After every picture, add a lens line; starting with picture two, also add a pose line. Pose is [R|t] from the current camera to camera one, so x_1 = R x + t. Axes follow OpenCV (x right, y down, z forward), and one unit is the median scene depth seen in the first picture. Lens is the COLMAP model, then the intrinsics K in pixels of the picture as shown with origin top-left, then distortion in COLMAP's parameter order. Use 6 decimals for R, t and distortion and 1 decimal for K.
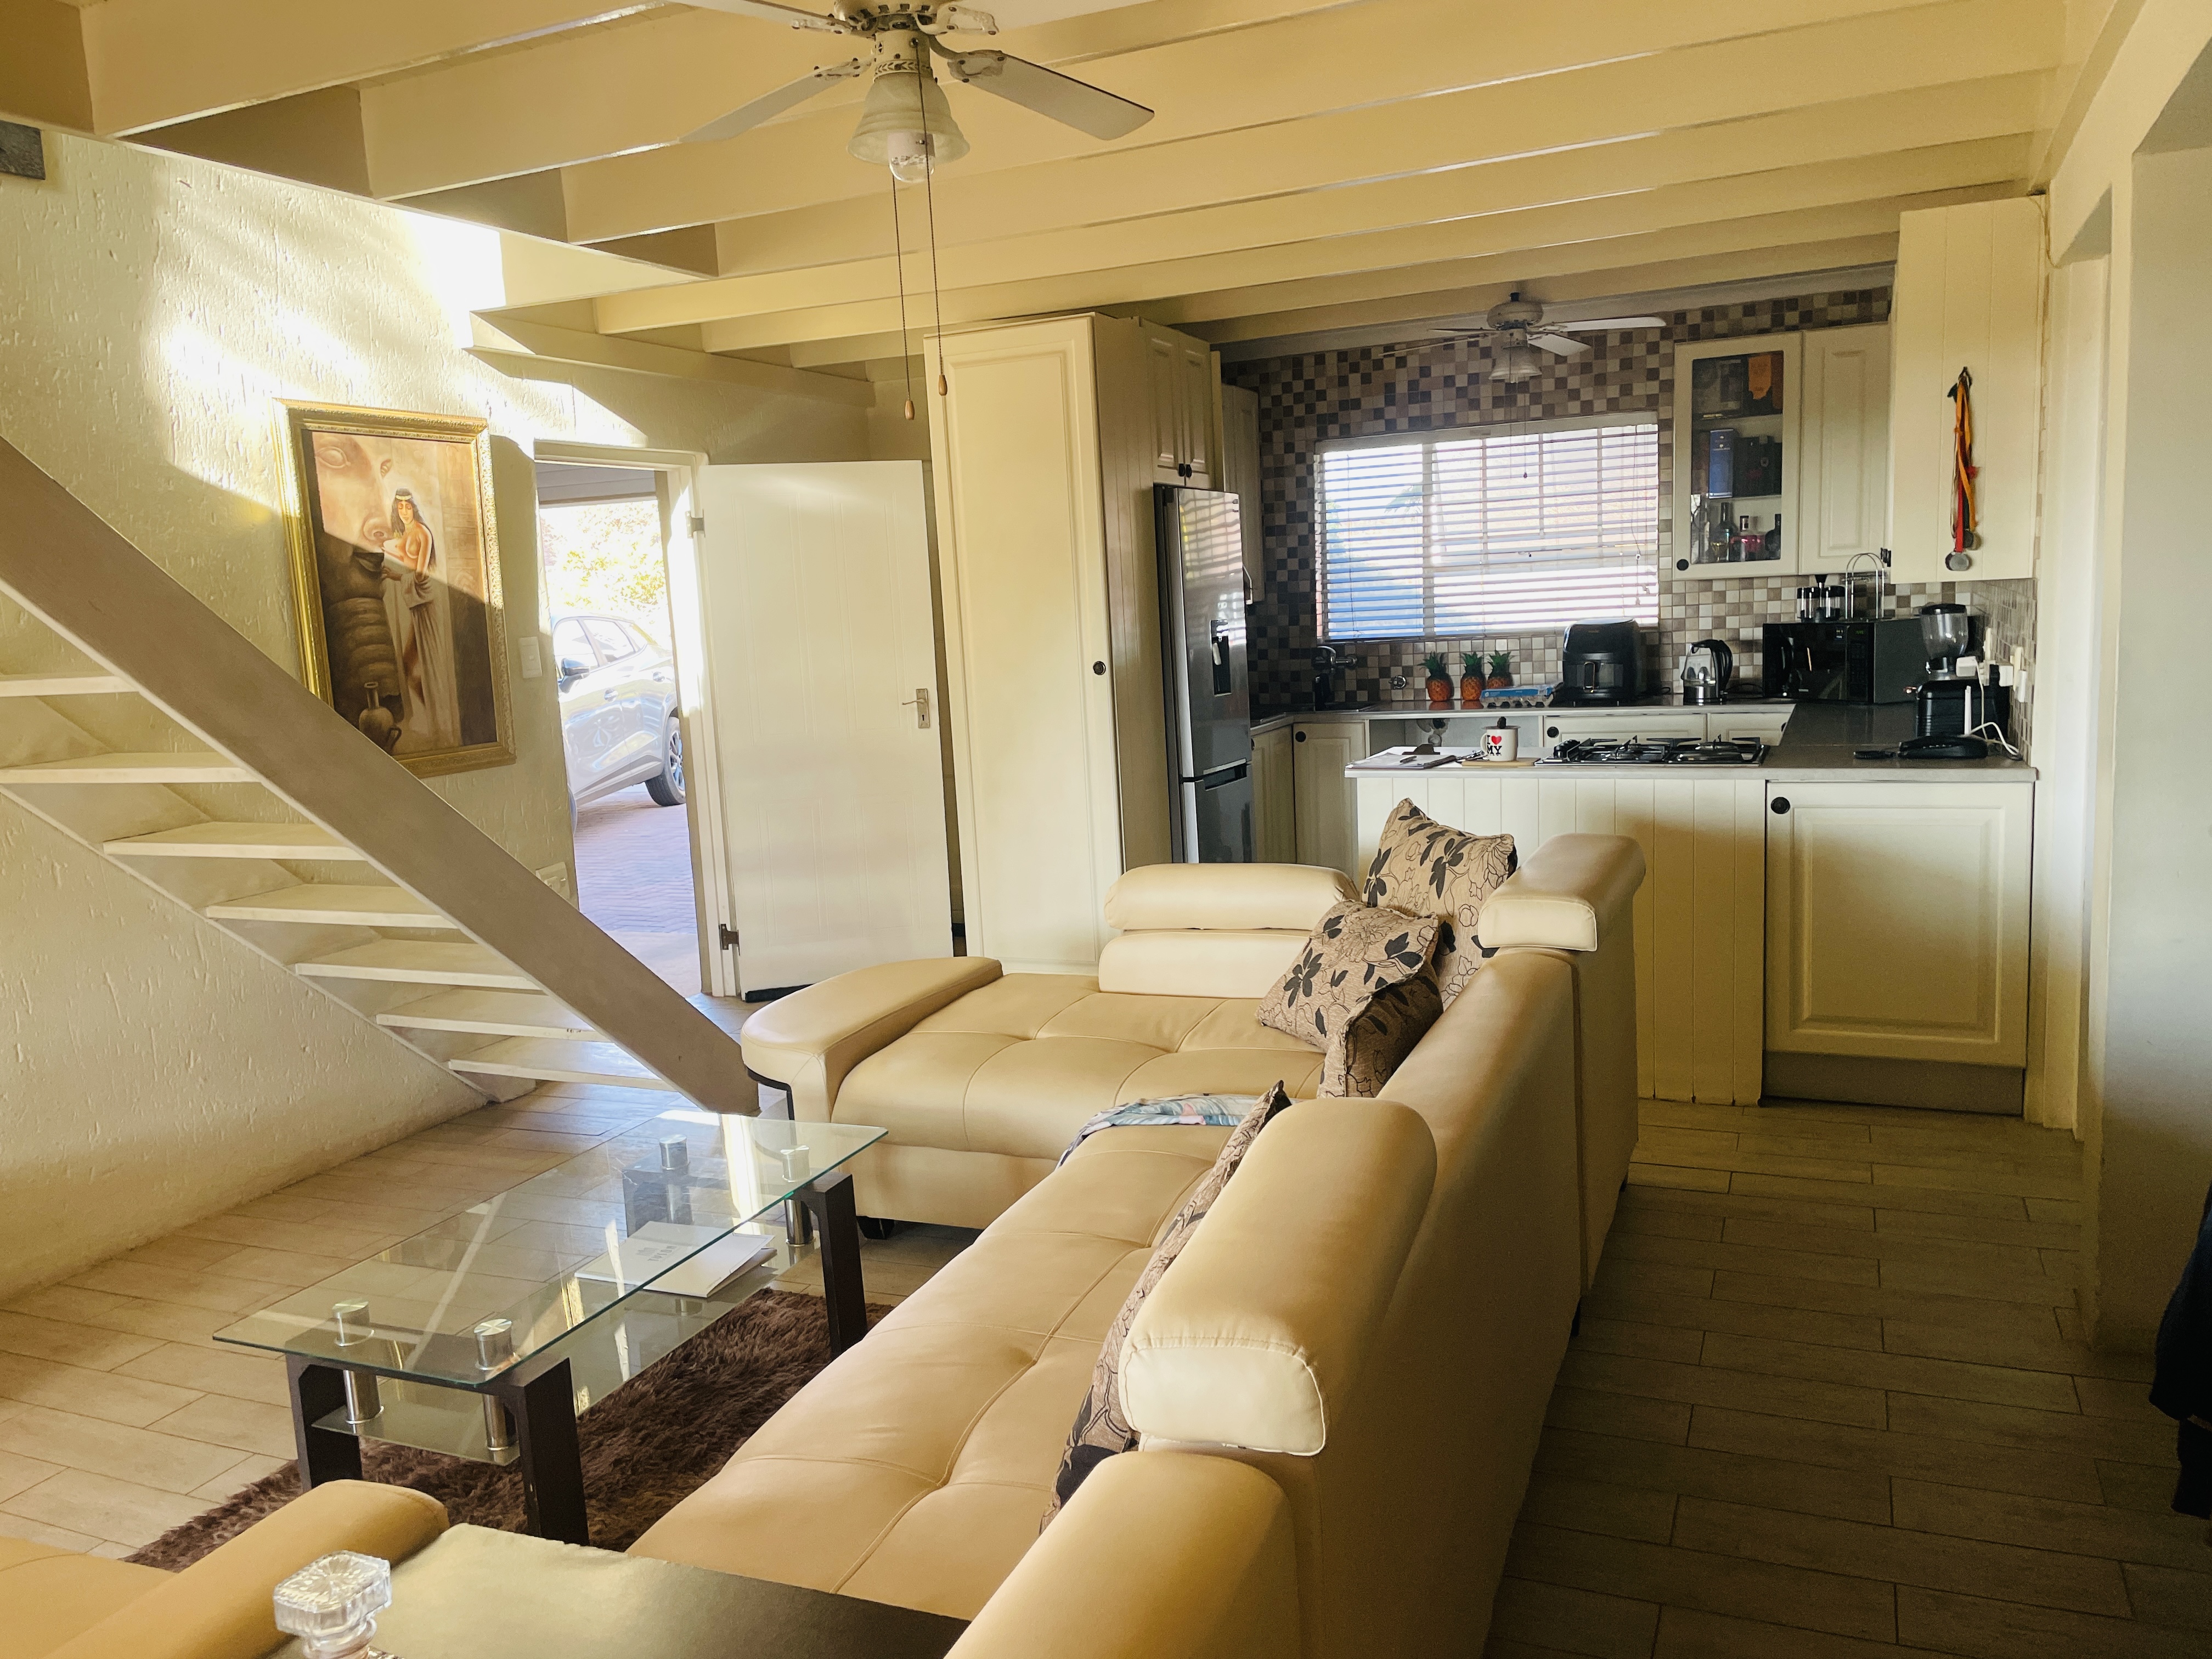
lens RADIAL K [[1670.2, 0, 1091.4], [0, 1670.2, 825.0], [0, 0, 1]] dist [0.074332, -0.090614]
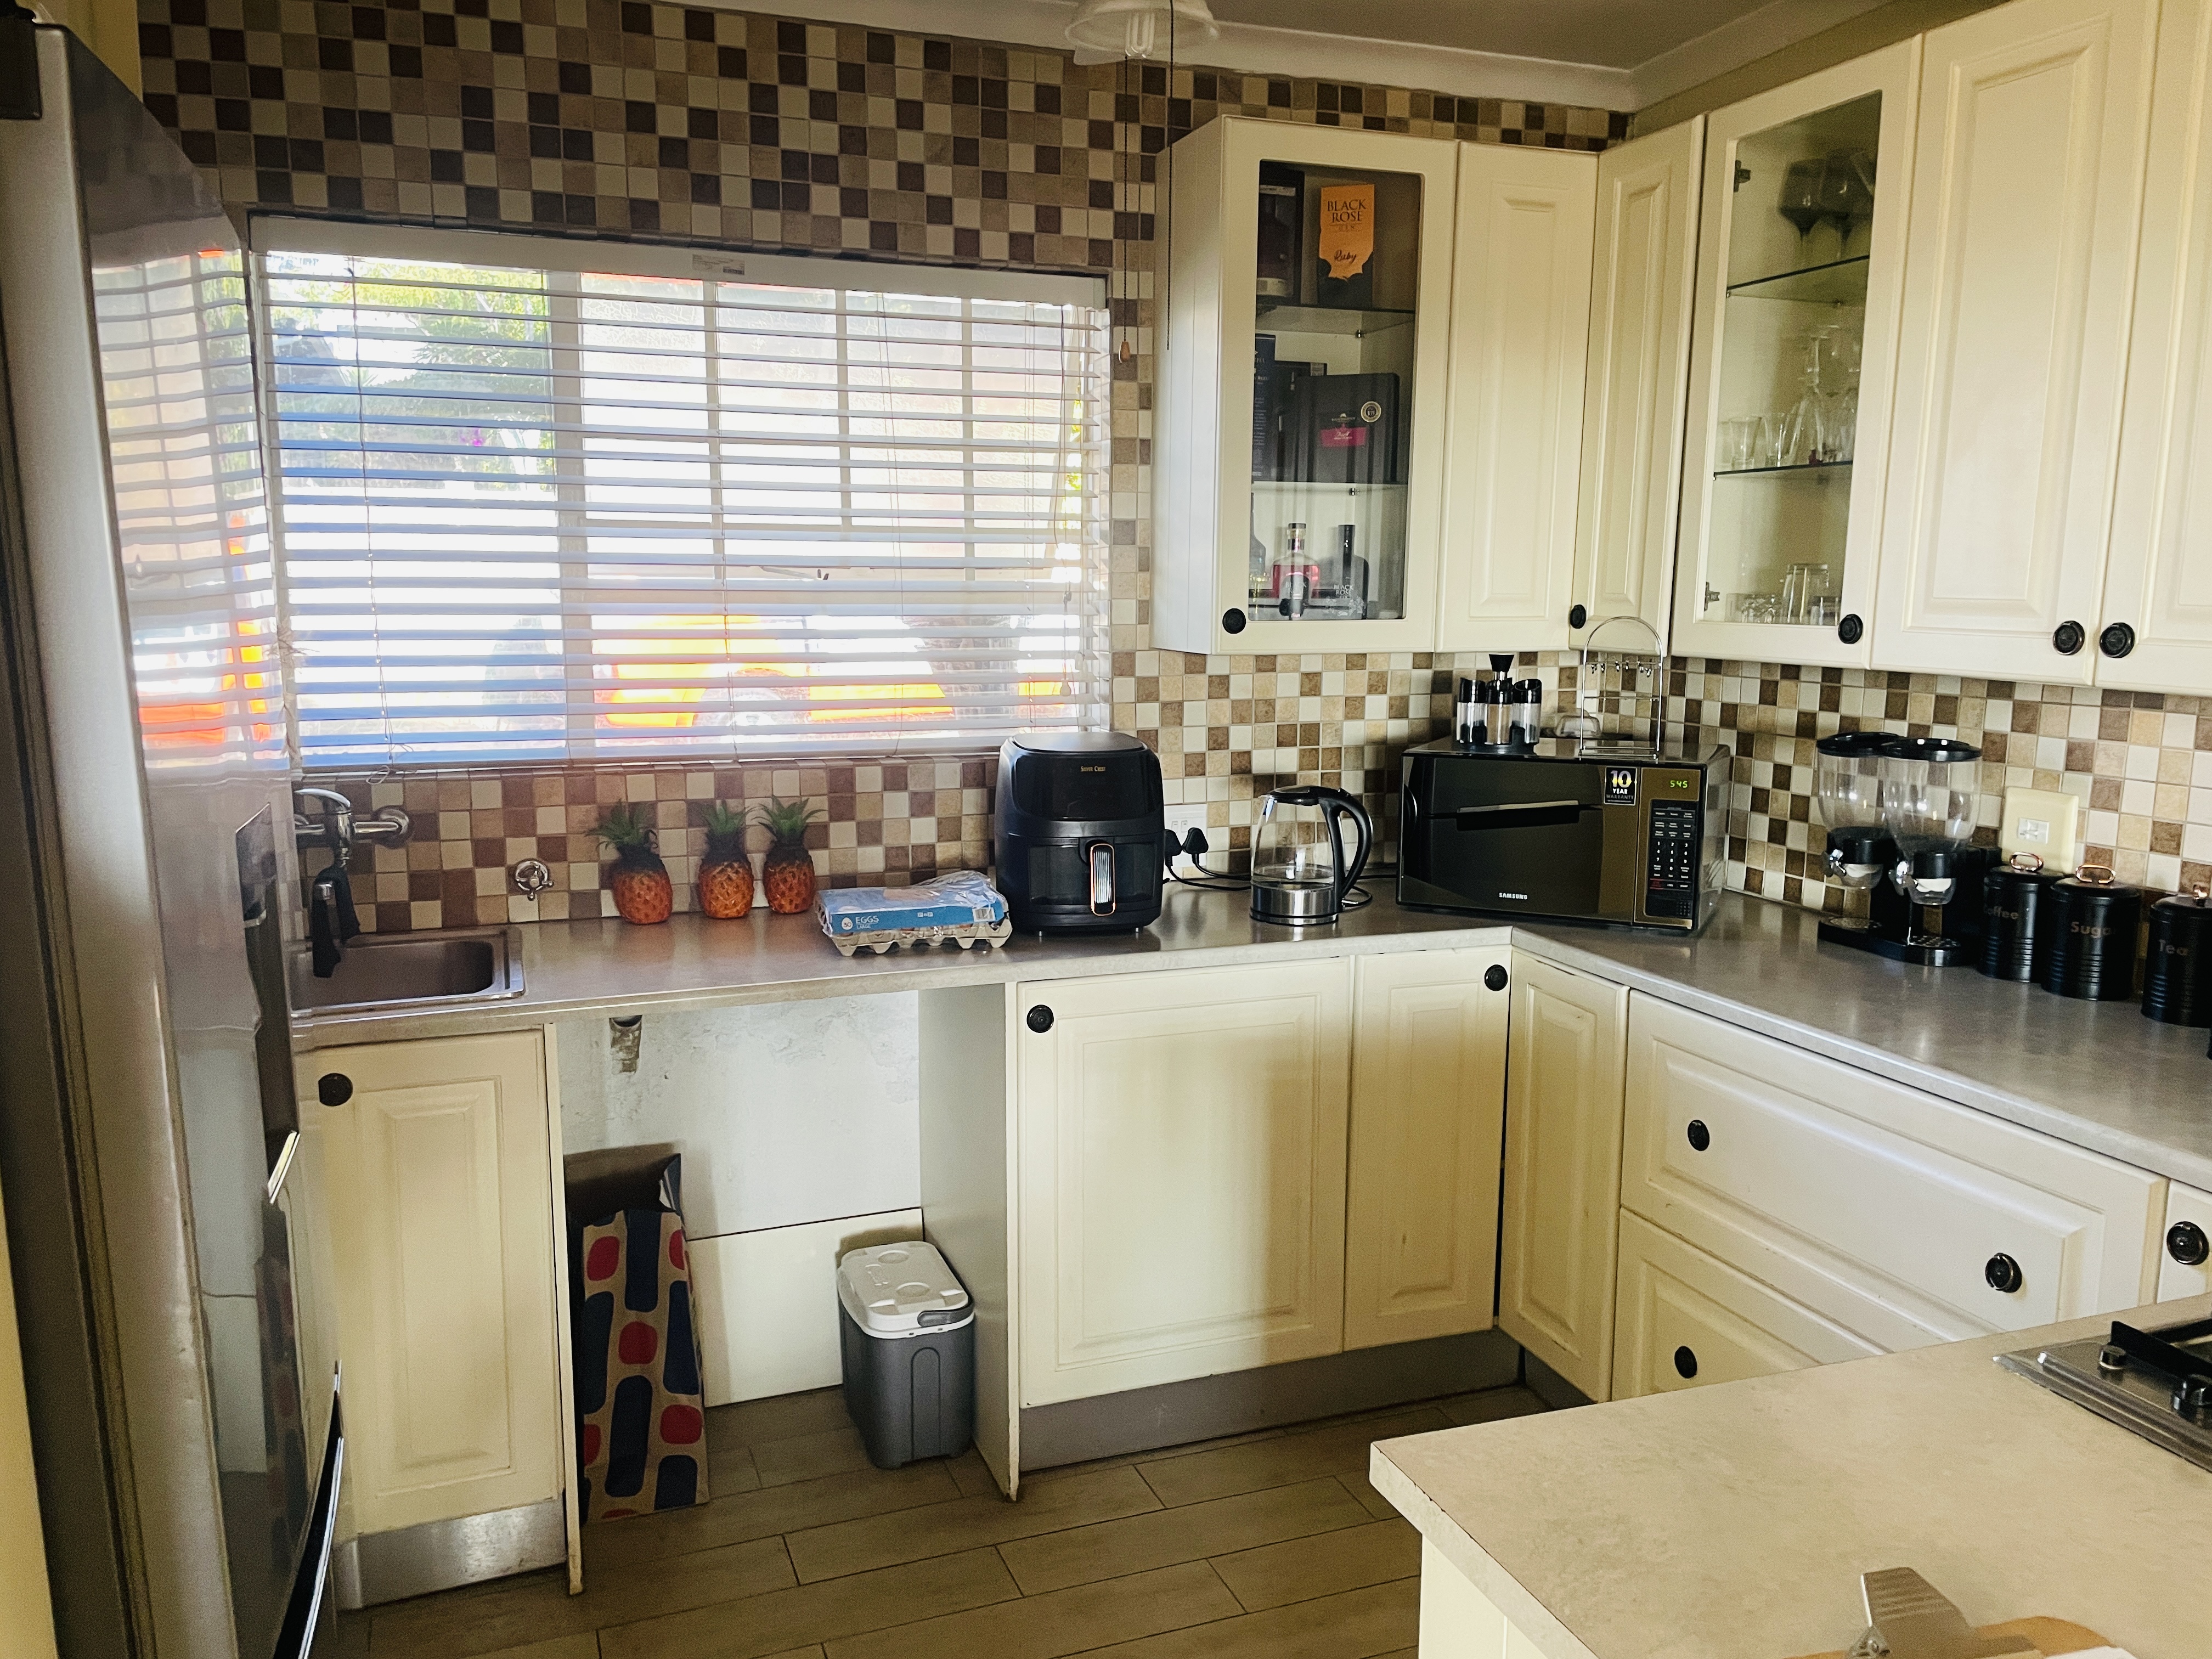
lens RADIAL K [[1670.2, 0, 1085.6], [0, 1670.2, 842.0], [0, 0, 1]] dist [0.074332, -0.090614]
pose [[0.721289, -0.050743, 0.690773, 0.006732], [0.053669, 0.998409, 0.017301, -0.096640], [-0.690552, 0.024594, 0.722864, 0.649569]]
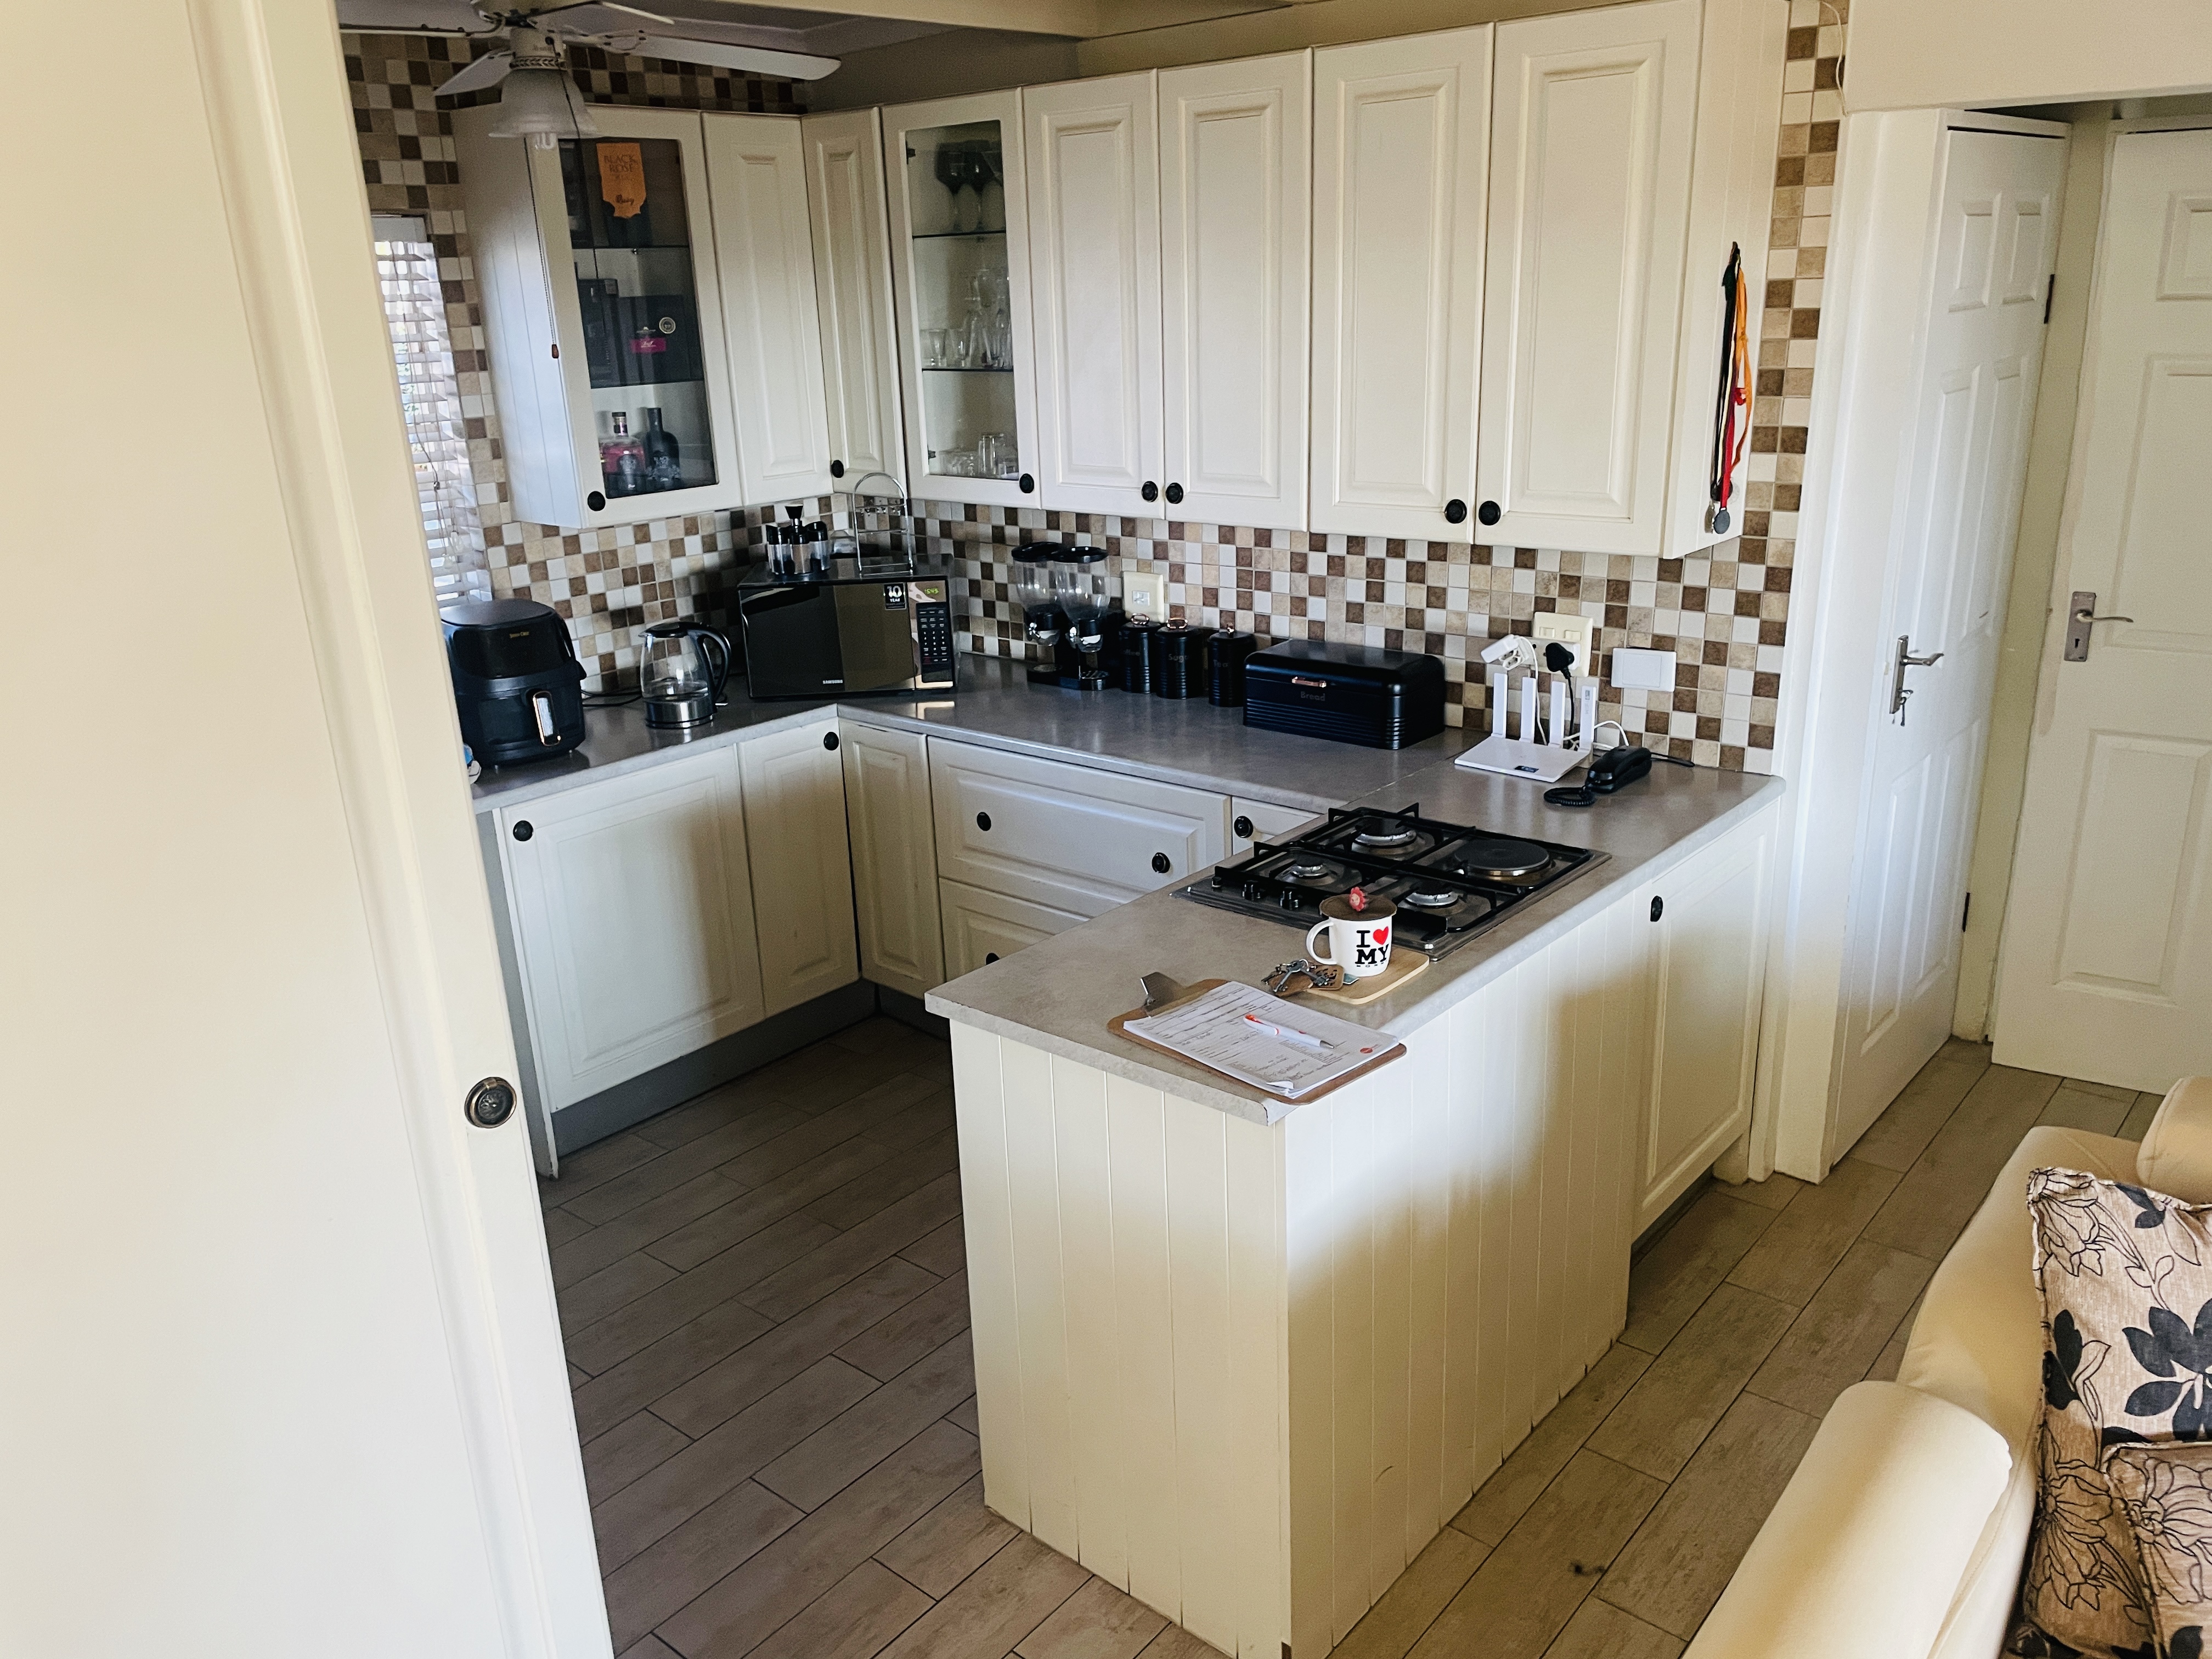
lens RADIAL K [[1670.2, 0, 1098.8], [0, 1670.2, 828.4], [0, 0, 1]] dist [0.074332, -0.090614]
pose [[0.290186, -0.258587, 0.921371, -0.155553], [0.157189, 0.962603, 0.220652, -0.135424], [-0.943972, 0.080799, 0.319981, 0.606317]]
